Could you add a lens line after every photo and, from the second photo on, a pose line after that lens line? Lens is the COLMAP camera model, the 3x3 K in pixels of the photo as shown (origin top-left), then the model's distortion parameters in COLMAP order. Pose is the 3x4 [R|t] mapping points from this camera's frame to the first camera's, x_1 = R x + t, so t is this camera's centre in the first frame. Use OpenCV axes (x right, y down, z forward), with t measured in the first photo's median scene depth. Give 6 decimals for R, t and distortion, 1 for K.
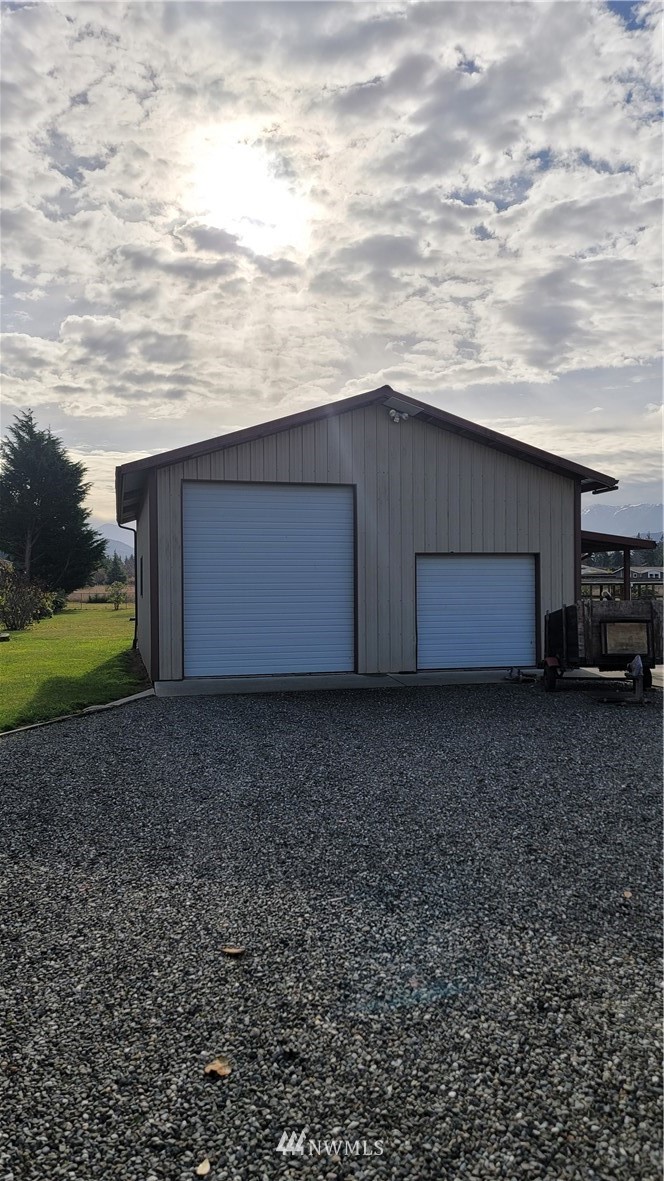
lens RADIAL K [[860.1, 0, 329.6], [0, 860.1, 584.4], [0, 0, 1]] dist [0.078205, -0.064403]
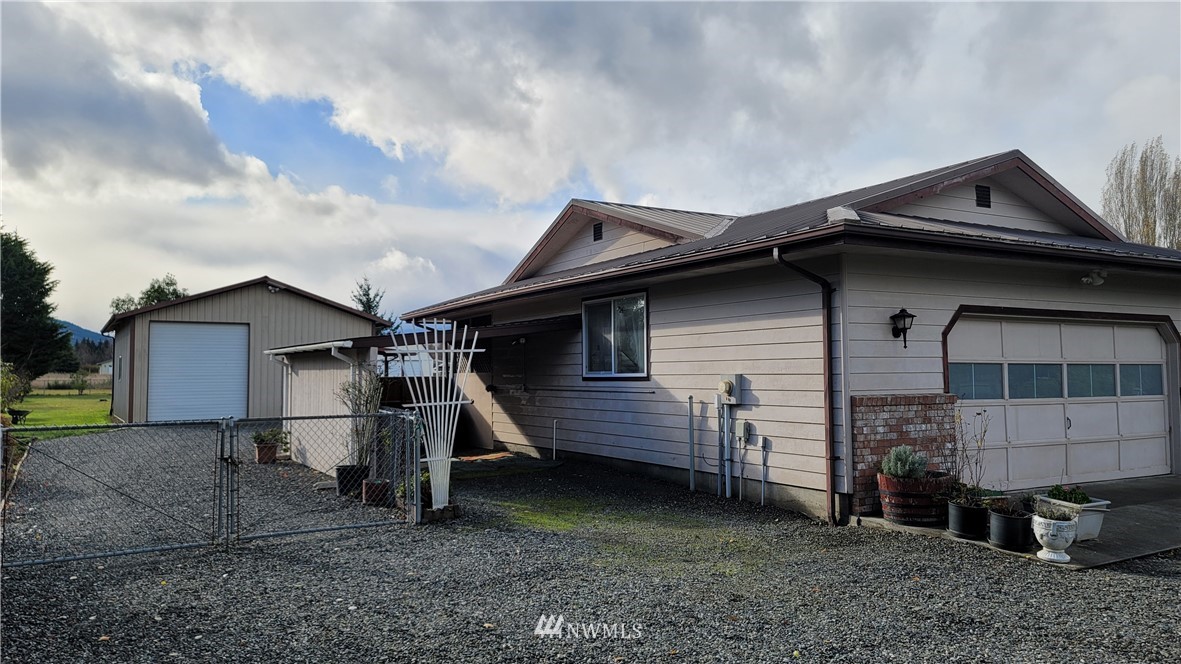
lens RADIAL K [[860.1, 0, 599.2], [0, 860.1, 330.1], [0, 0, 1]] dist [0.078205, -0.064403]
pose [[0.952888, 0.018566, 0.302754, 0.080582], [-0.003847, 0.998784, -0.049140, -0.001920], [-0.303299, 0.045660, 0.951801, -0.480006]]
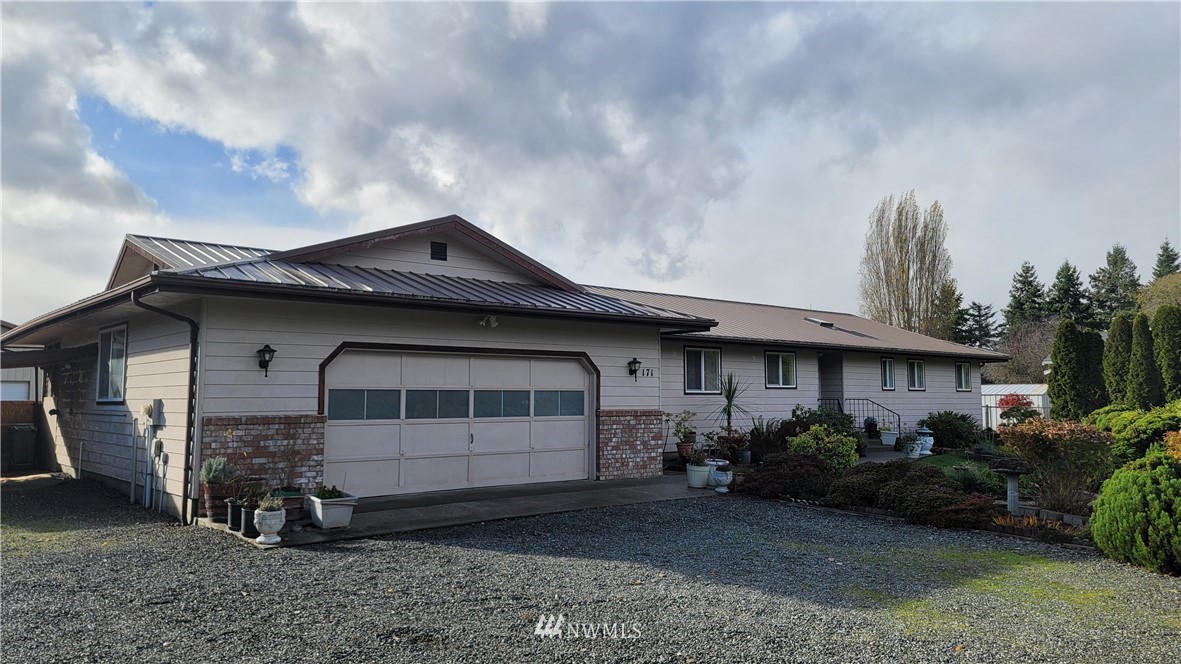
lens RADIAL K [[860.1, 0, 609.4], [0, 860.1, 340.5], [0, 0, 1]] dist [0.078205, -0.064403]
pose [[0.883259, 0.039129, 0.467250, 0.207058], [-0.008883, 0.997729, -0.066760, -0.002978], [-0.468802, 0.054816, 0.881601, -0.596301]]
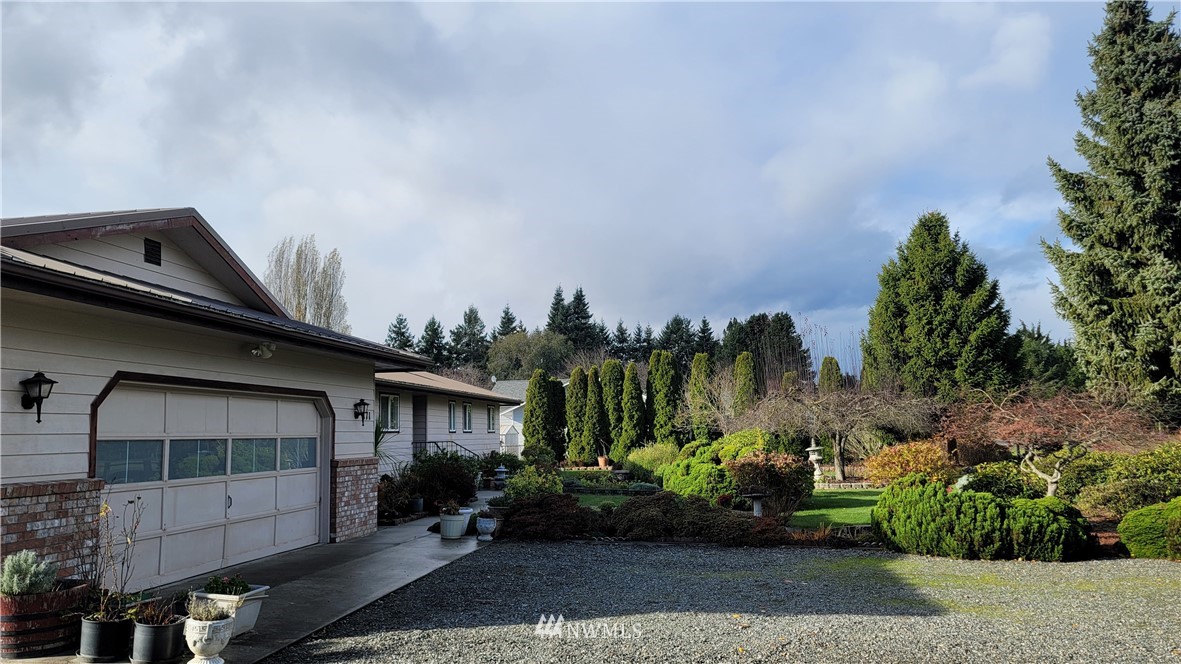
lens RADIAL K [[860.1, 0, 606.2], [0, 860.1, 337.2], [0, 0, 1]] dist [0.078205, -0.064403]
pose [[0.351647, 0.105984, 0.930114, 0.099852], [0.014885, 0.992812, -0.118756, -0.003128], [-0.936014, 0.055604, 0.347542, -0.457200]]
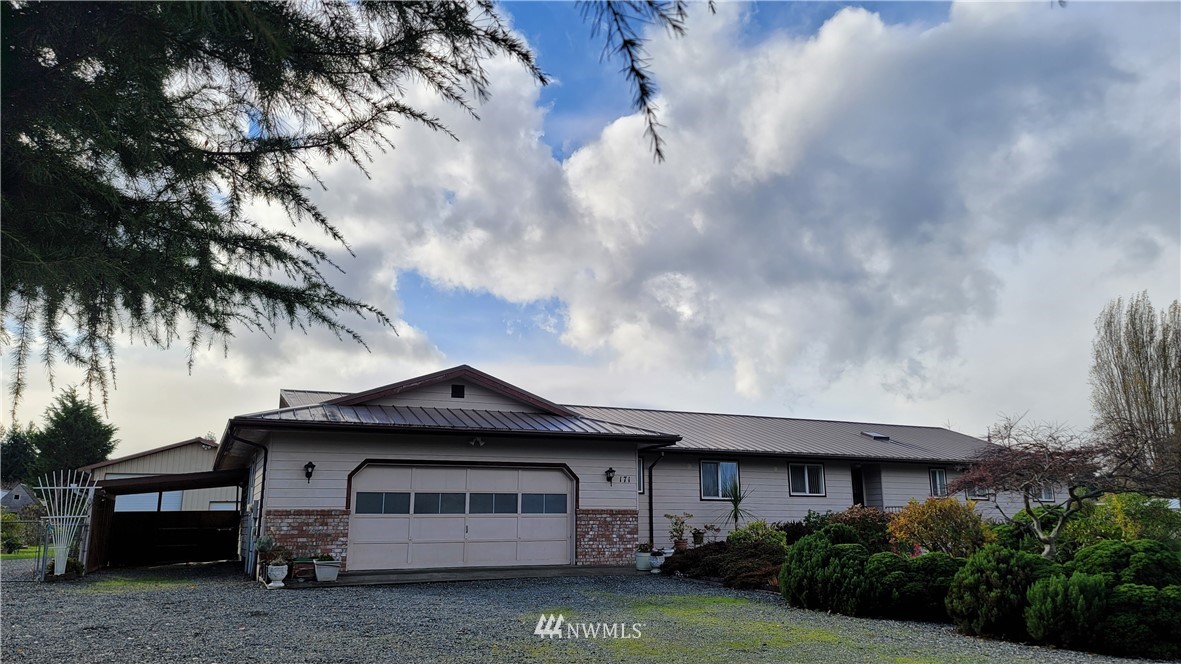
lens RADIAL K [[860.1, 0, 610.7], [0, 860.1, 349.8], [0, 0, 1]] dist [0.078205, -0.064403]
pose [[0.978906, 0.045429, 0.199196, 0.307512], [-0.005310, 0.980294, -0.197474, 0.011483], [-0.204242, 0.192251, 0.959857, -0.761278]]
